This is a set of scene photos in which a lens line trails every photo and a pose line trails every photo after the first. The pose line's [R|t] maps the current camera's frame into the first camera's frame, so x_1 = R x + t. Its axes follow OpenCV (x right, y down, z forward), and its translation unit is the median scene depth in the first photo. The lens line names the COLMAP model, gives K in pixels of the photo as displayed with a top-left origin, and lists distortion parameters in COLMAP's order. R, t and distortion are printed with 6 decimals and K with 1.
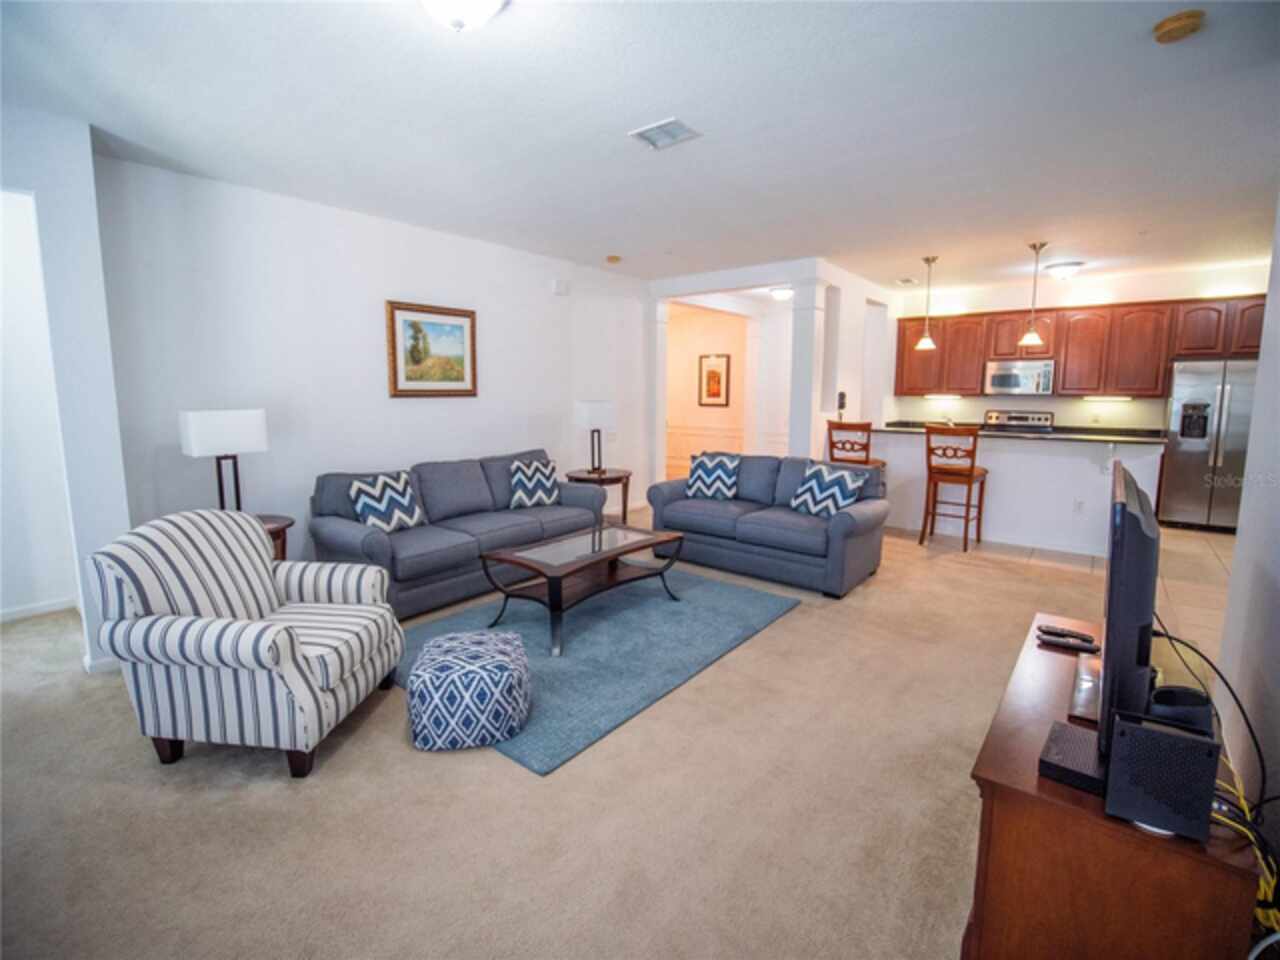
lens RADIAL K [[583.8, 0, 633.3], [0, 583.8, 467.6], [0, 0, 1]] dist [-0.017526, -0.000025]
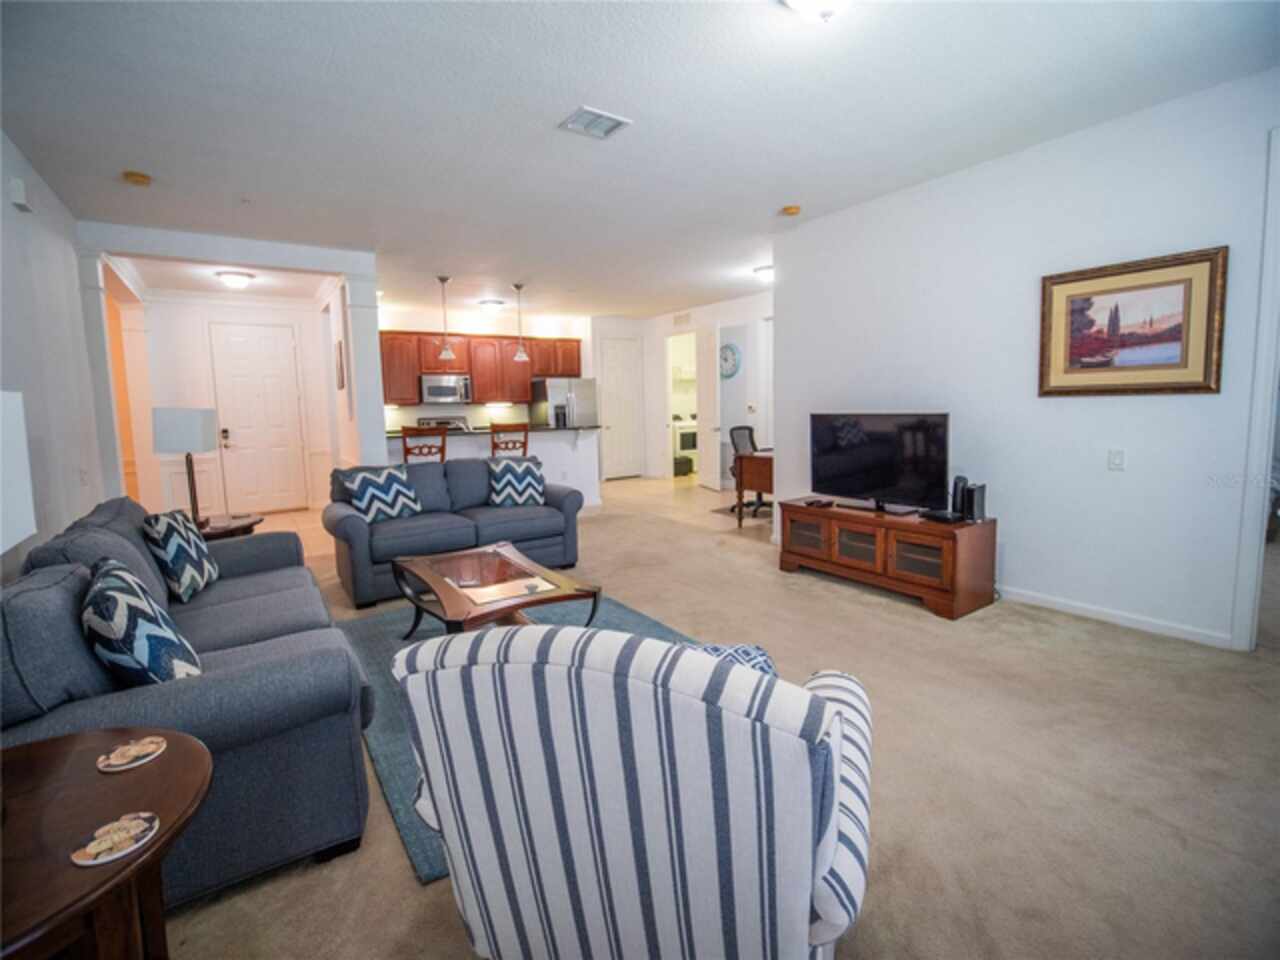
lens RADIAL K [[583.8, 0, 633.3], [0, 583.8, 467.6], [0, 0, 1]] dist [-0.017526, -0.000025]
pose [[0.276765, -0.109695, 0.954656, -0.519854], [0.143090, 0.987092, 0.071939, -0.028995], [-0.950224, 0.116691, 0.288889, 0.361803]]
